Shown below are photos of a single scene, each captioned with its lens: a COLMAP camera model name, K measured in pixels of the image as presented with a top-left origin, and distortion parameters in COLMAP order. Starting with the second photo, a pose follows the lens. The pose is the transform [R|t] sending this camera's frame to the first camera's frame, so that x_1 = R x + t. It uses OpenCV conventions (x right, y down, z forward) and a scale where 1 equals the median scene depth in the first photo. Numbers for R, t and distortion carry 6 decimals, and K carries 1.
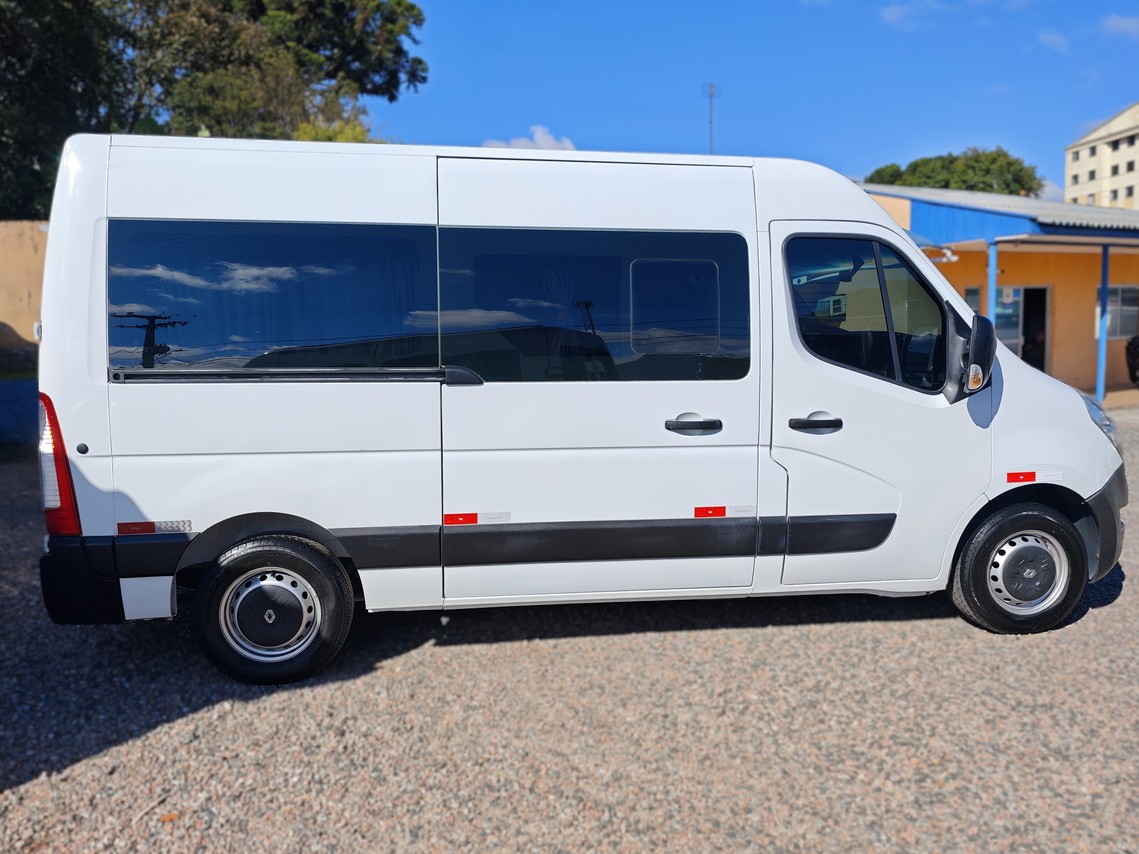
lens RADIAL K [[778.1, 0, 569.5], [0, 778.1, 408.0], [0, 0, 1]] dist [0.006731, 0.000777]
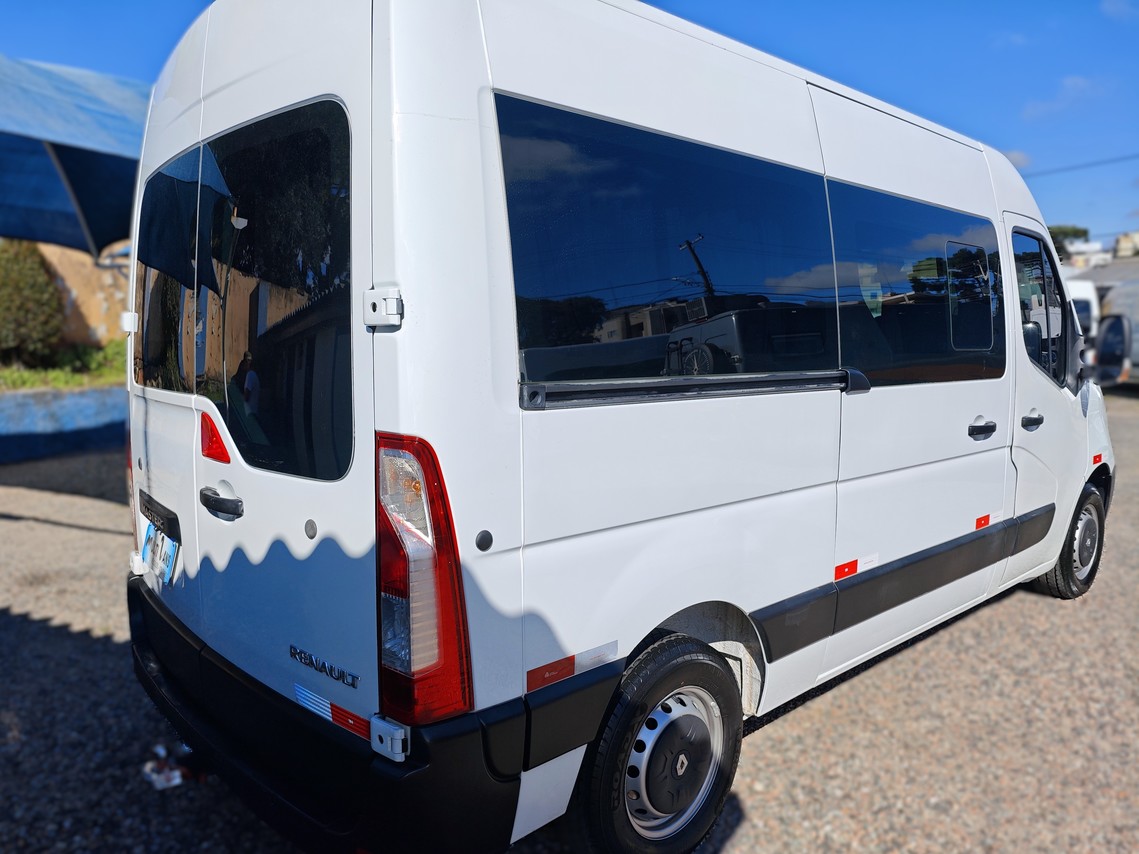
lens RADIAL K [[778.7, 0, 563.3], [0, 778.7, 428.0], [0, 0, 1]] dist [-0.016204, -0.000661]
pose [[0.856343, -0.054424, 0.513532, -0.768984], [0.045056, 0.998513, 0.030690, -0.030831], [-0.514438, -0.003143, 0.857522, 0.500591]]
